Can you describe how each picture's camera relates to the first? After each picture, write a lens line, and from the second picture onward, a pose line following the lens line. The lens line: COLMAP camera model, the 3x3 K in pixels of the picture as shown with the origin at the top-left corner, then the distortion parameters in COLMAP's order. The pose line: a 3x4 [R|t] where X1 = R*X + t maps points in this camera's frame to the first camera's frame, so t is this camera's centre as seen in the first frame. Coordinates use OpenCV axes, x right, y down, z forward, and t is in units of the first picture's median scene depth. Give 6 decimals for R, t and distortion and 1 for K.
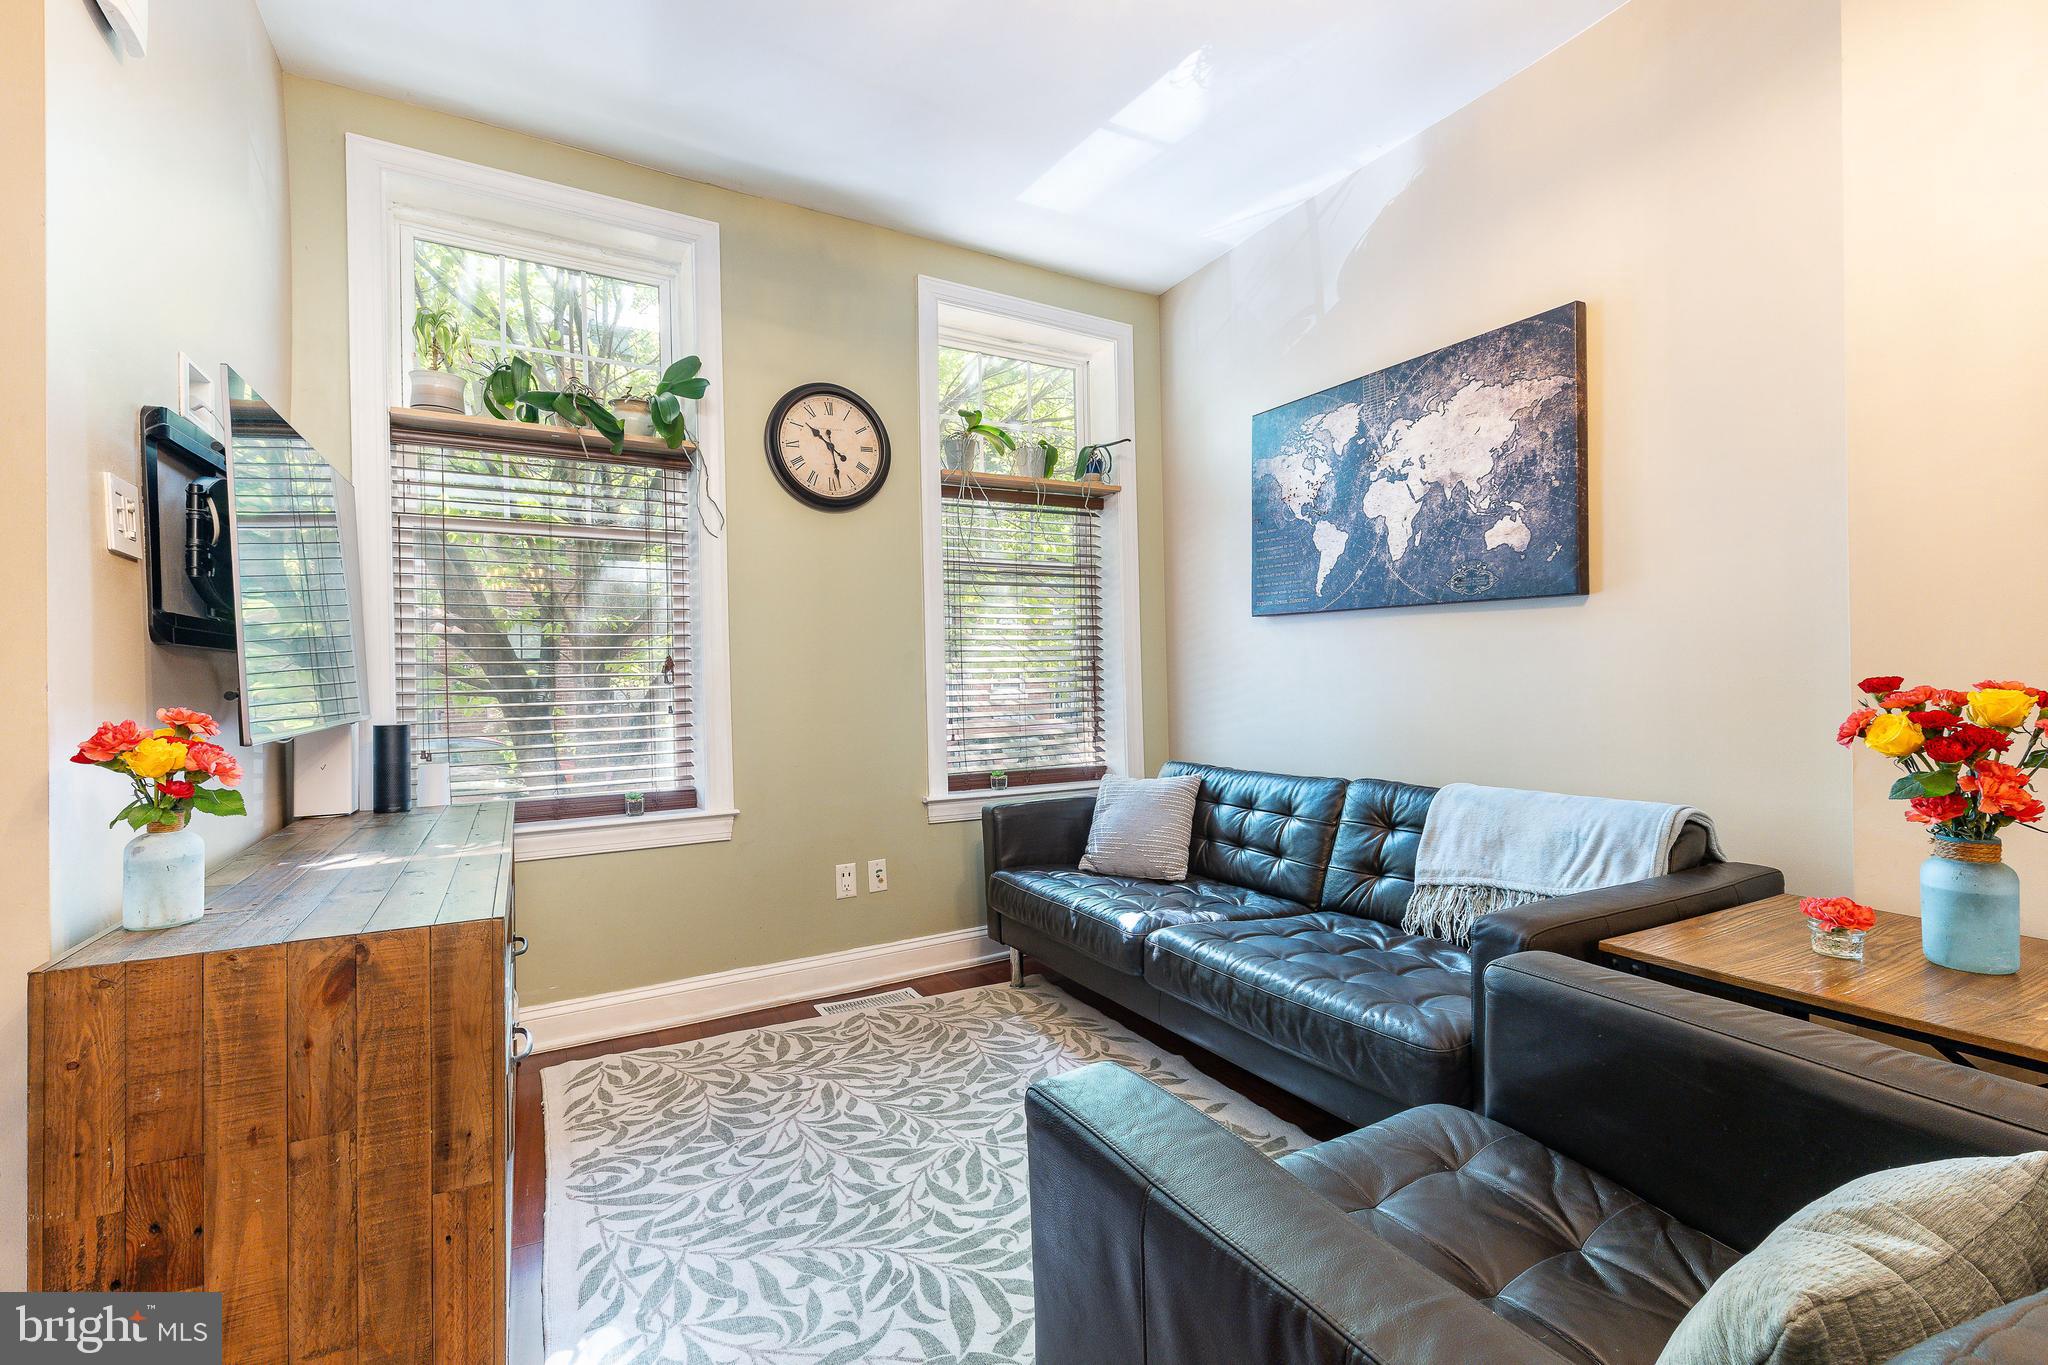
lens RADIAL K [[921.4, 0, 1049.1], [0, 921.4, 667.4], [0, 0, 1]] dist [0.013244, 0.000095]
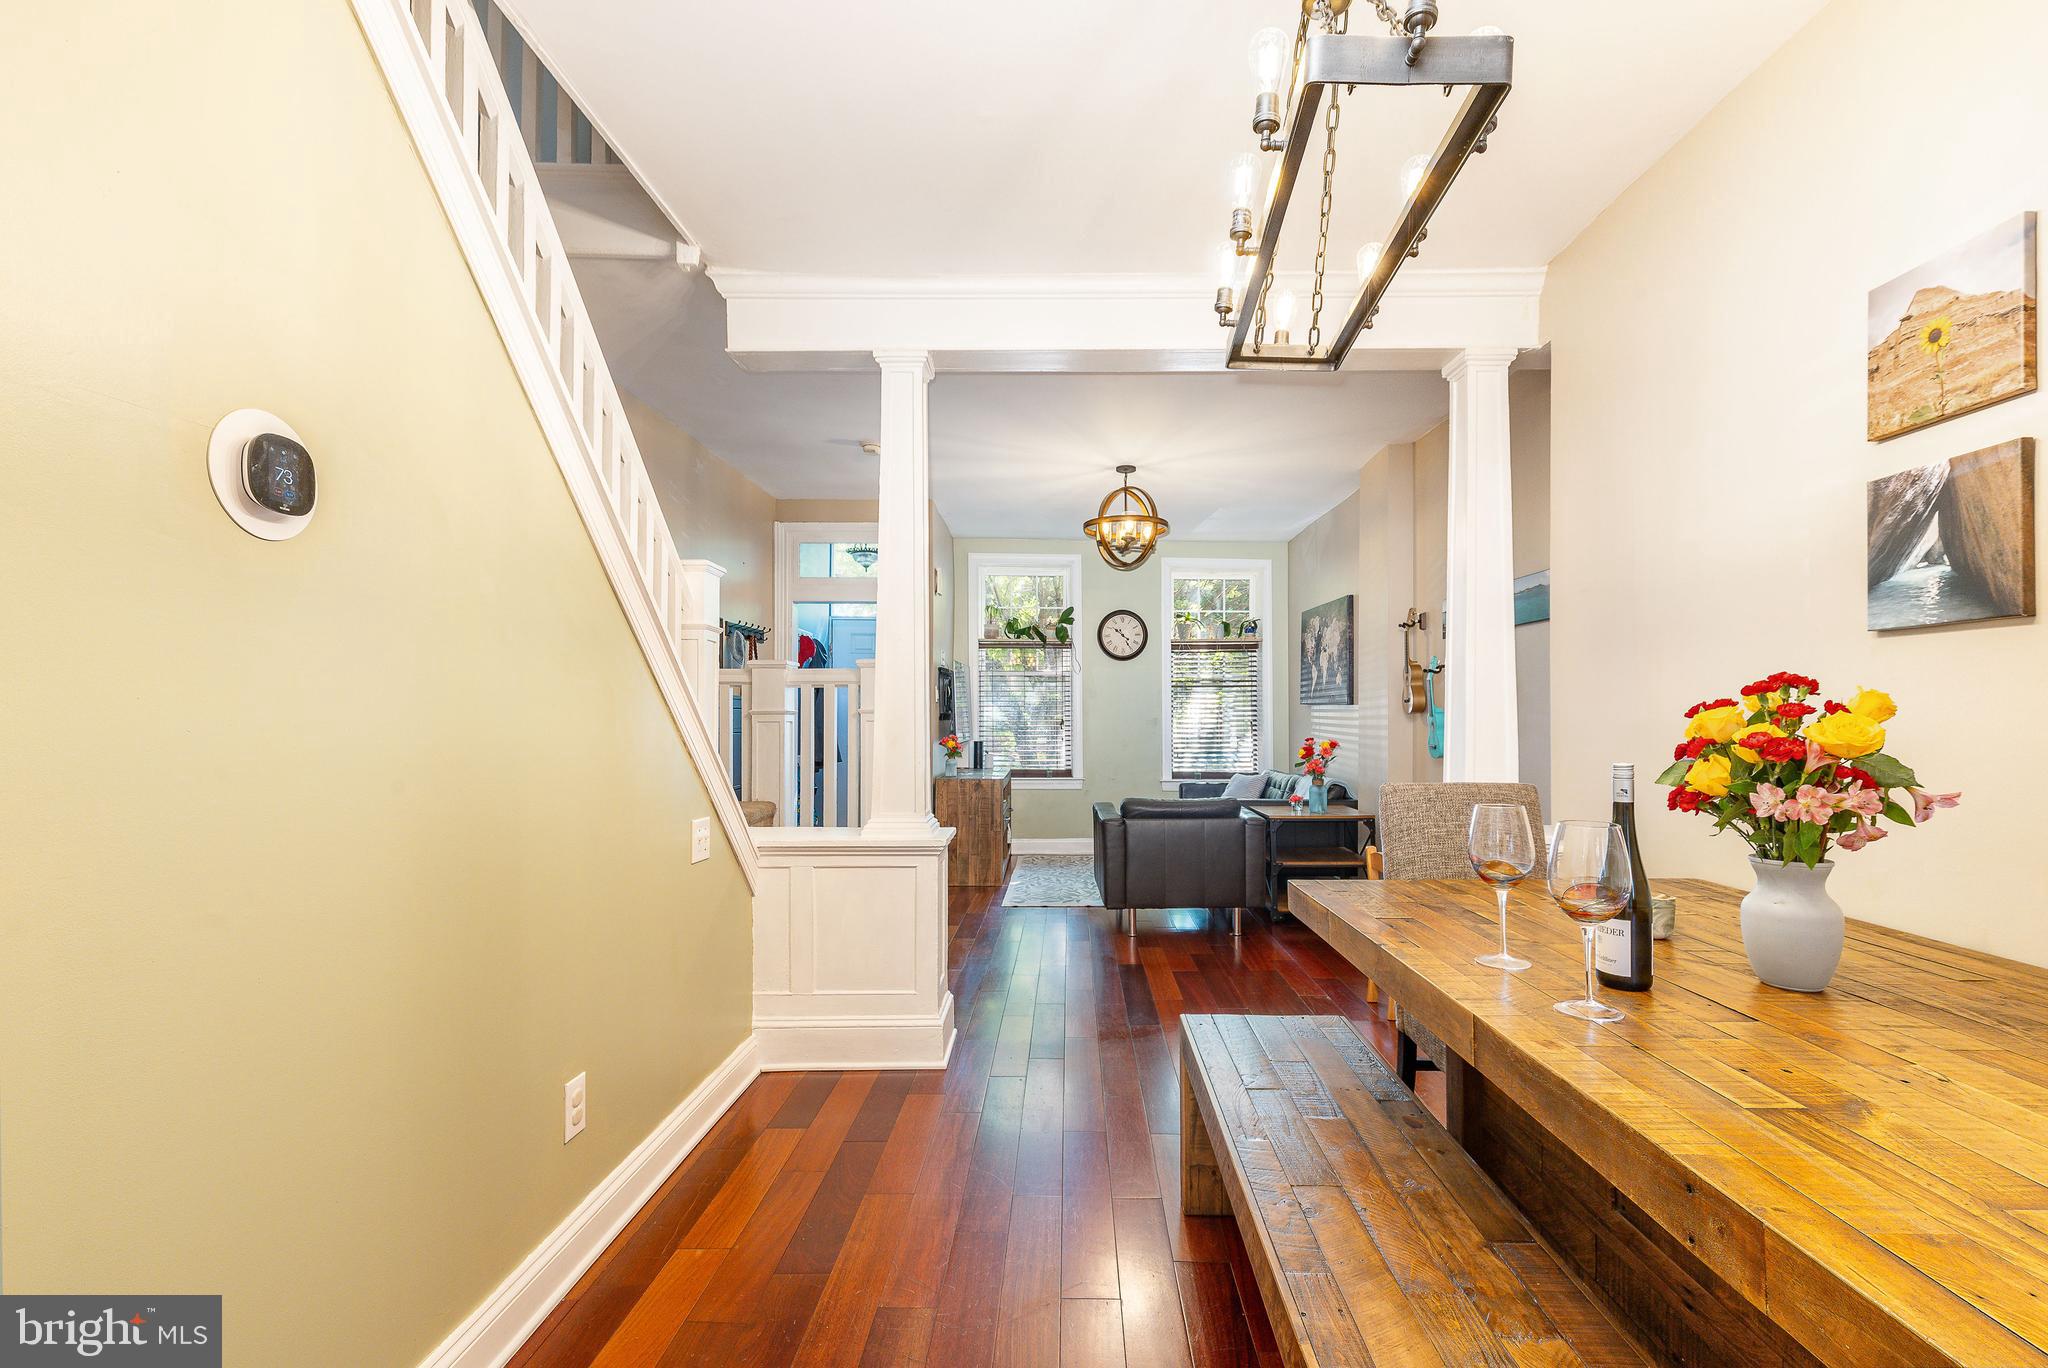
lens RADIAL K [[921.4, 0, 1059.8], [0, 921.4, 709.2], [0, 0, 1]] dist [0.013244, 0.000095]
pose [[0.877220, 0.012776, -0.479918, 0.865876], [-0.010775, 0.999918, 0.006924, -0.059076], [0.479967, -0.000902, 0.877286, -1.349176]]
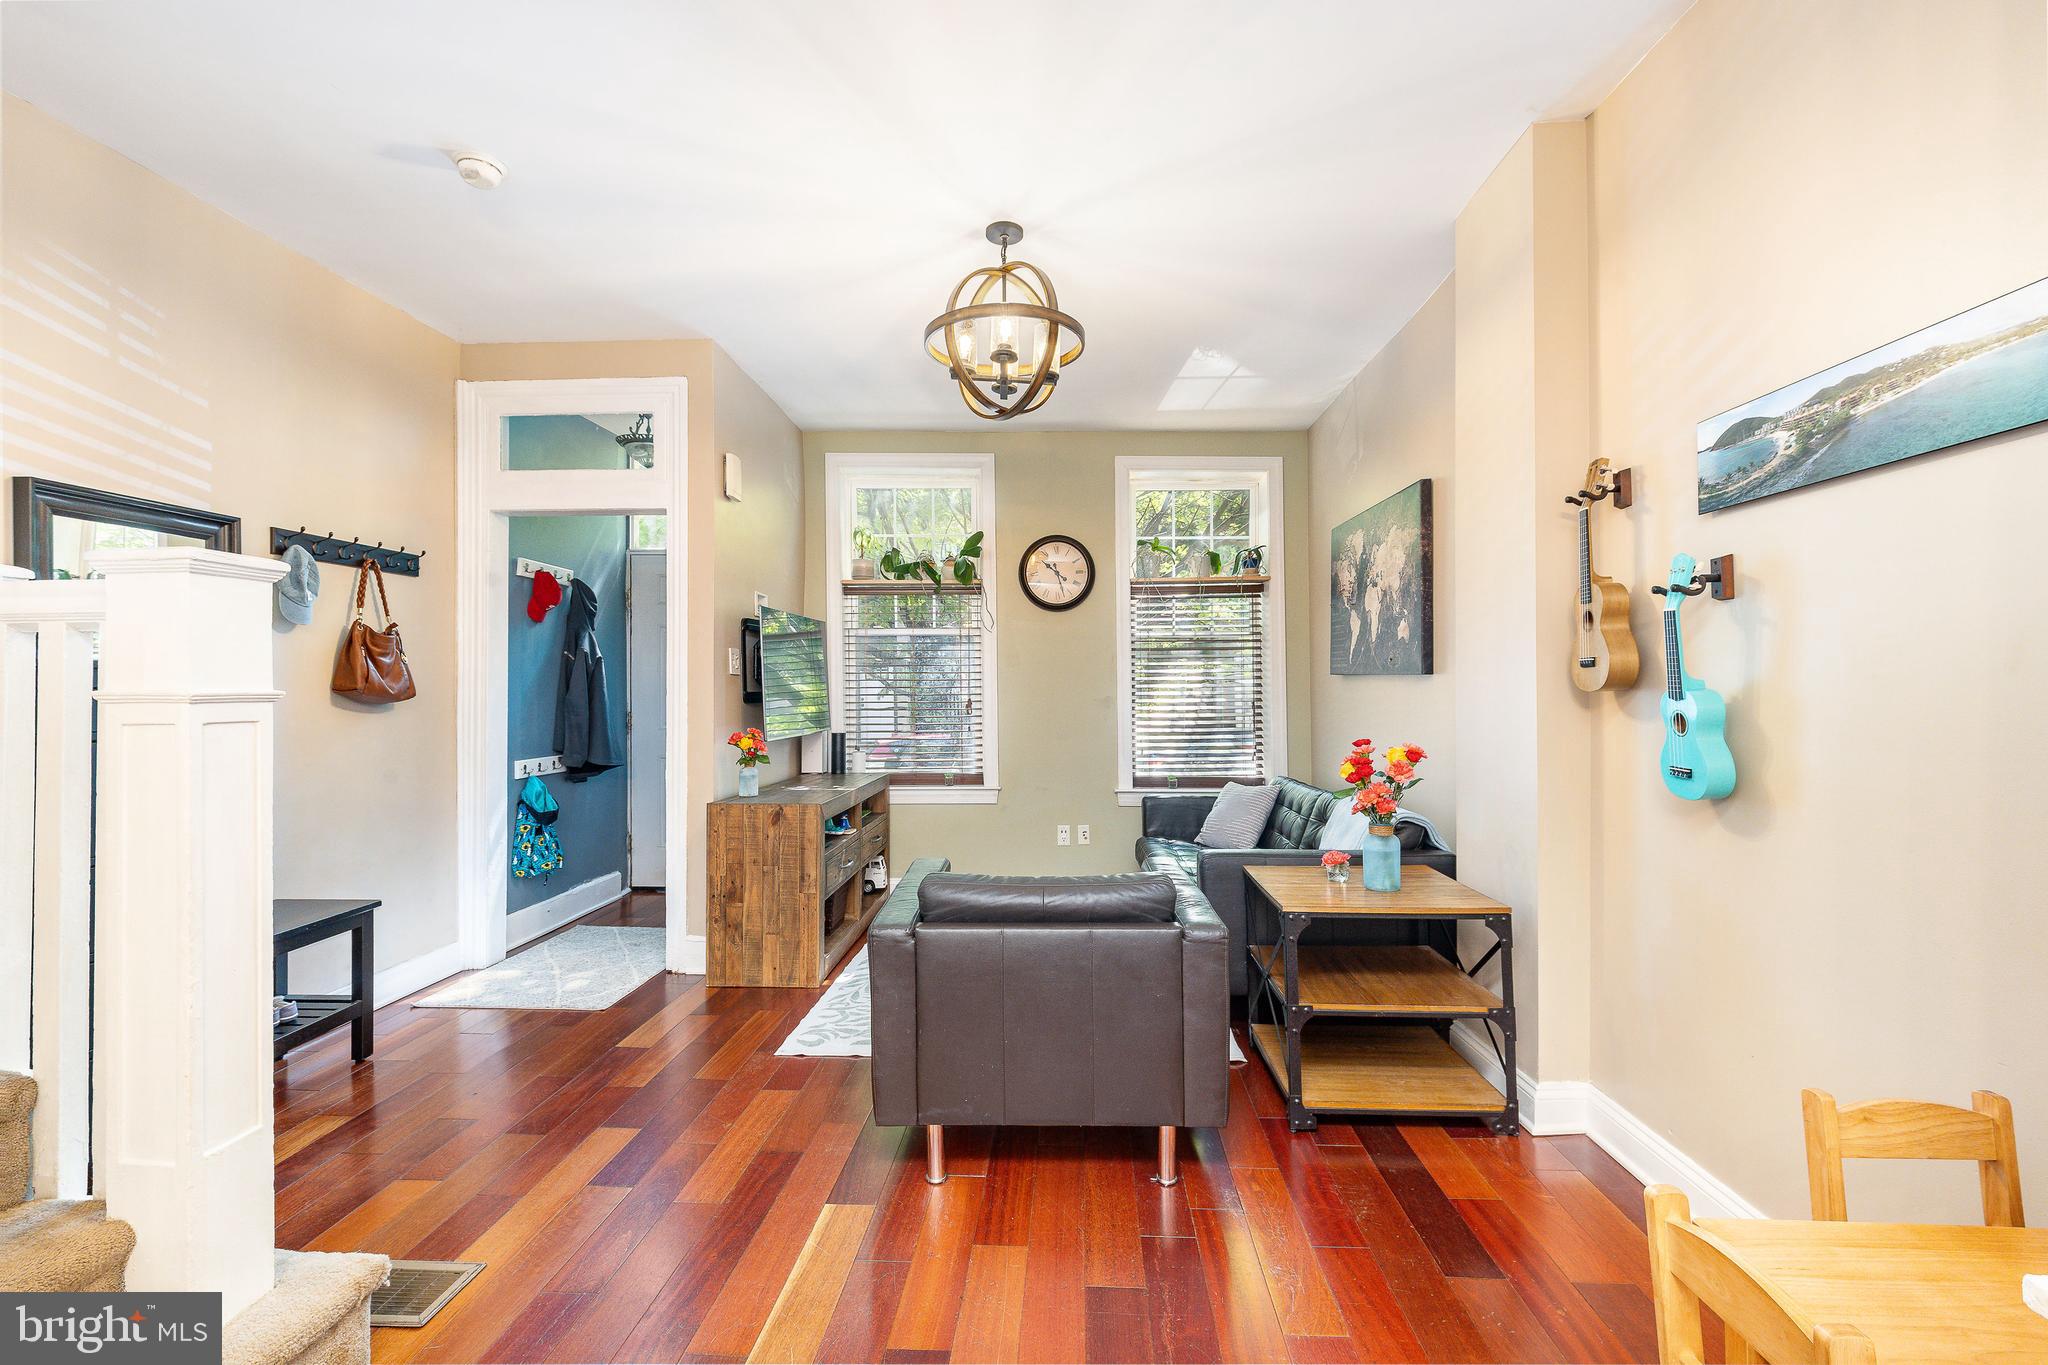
lens RADIAL K [[921.4, 0, 1011.8], [0, 921.4, 681.3], [0, 0, 1]] dist [0.013244, 0.000095]
pose [[0.846459, 0.006686, -0.532411, 0.618649], [-0.005300, 0.999977, 0.004132, -0.054608], [0.532427, -0.000675, 0.846476, -0.476305]]
